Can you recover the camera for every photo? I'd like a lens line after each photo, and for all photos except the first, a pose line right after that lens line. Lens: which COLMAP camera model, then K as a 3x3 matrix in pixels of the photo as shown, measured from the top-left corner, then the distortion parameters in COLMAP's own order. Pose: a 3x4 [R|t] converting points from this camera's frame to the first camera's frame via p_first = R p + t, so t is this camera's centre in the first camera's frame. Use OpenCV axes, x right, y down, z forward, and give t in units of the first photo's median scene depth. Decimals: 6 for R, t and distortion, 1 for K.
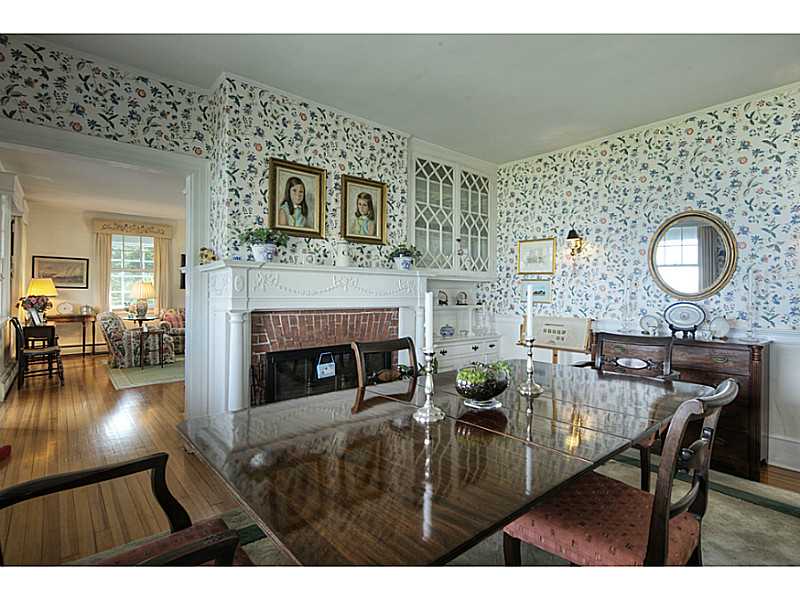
lens RADIAL K [[397.9, 0, 401.8], [0, 397.9, 288.9], [0, 0, 1]] dist [0.000295, 0.000269]
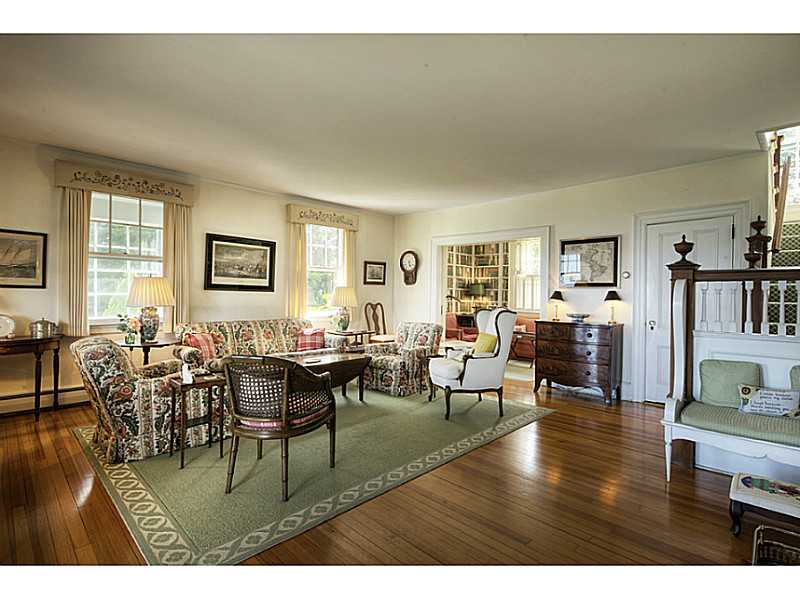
lens RADIAL K [[397.9, 0, 401.8], [0, 397.9, 288.4], [0, 0, 1]] dist [0.000295, 0.000269]
pose [[0.995981, 0.008491, 0.089156, -0.353705], [-0.008712, 0.999960, 0.002099, -0.005897], [-0.089135, -0.002867, 0.996015, 0.416760]]
